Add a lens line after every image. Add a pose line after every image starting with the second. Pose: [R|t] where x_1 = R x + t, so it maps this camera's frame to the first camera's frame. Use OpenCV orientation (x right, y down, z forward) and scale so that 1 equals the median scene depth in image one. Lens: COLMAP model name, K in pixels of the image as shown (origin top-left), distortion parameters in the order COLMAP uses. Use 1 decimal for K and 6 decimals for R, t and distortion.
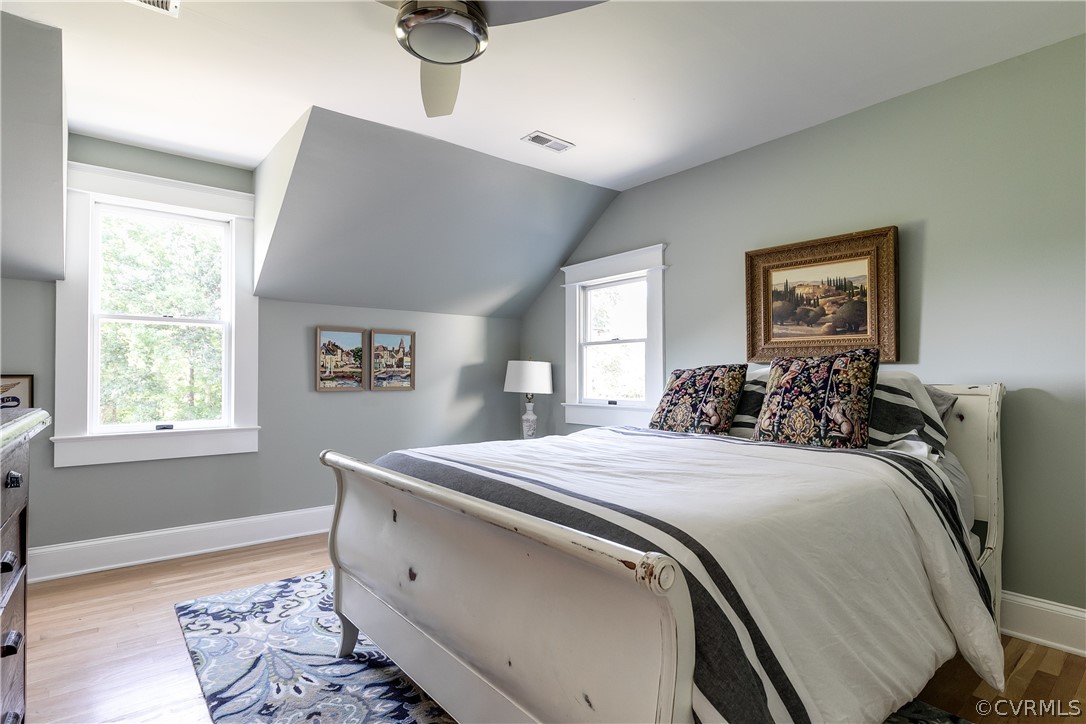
lens RADIAL K [[560.4, 0, 543.5], [0, 560.4, 367.1], [0, 0, 1]] dist [0.019371, 0.000471]
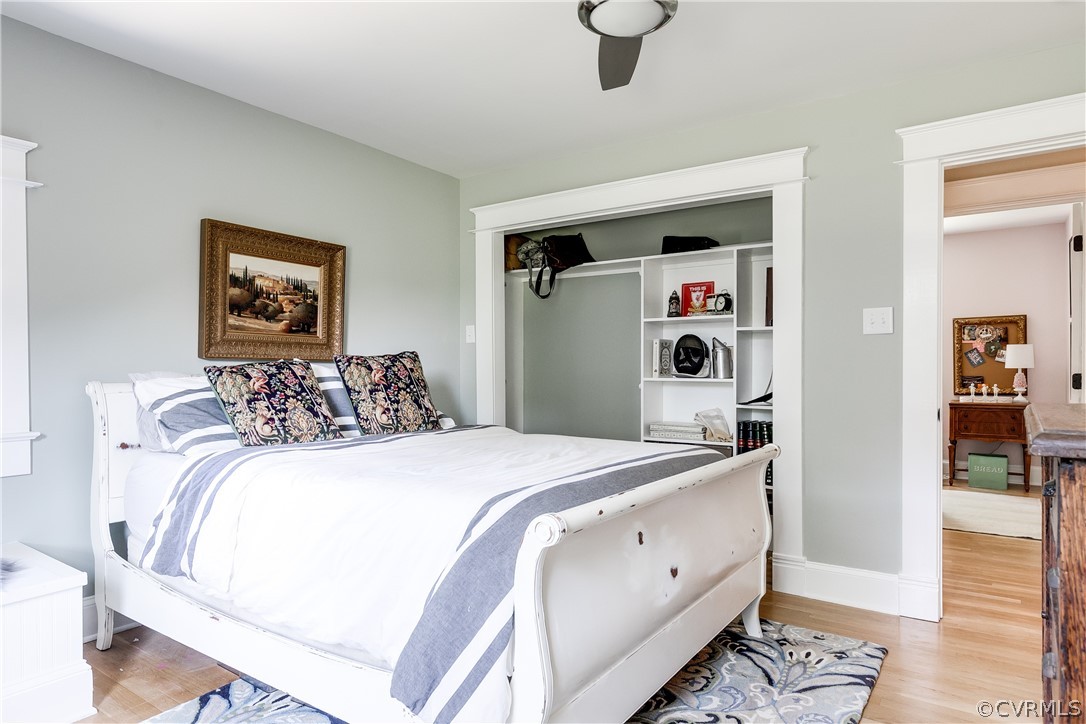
lens RADIAL K [[653.7, 0, 542.8], [0, 653.7, 364.6], [0, 0, 1]] dist [0.007207, 0.000868]
pose [[-0.268178, 0.013620, 0.963273, -0.730868], [-0.007007, 0.999846, -0.016088, 0.014257], [-0.963344, -0.011064, -0.268041, 0.879023]]
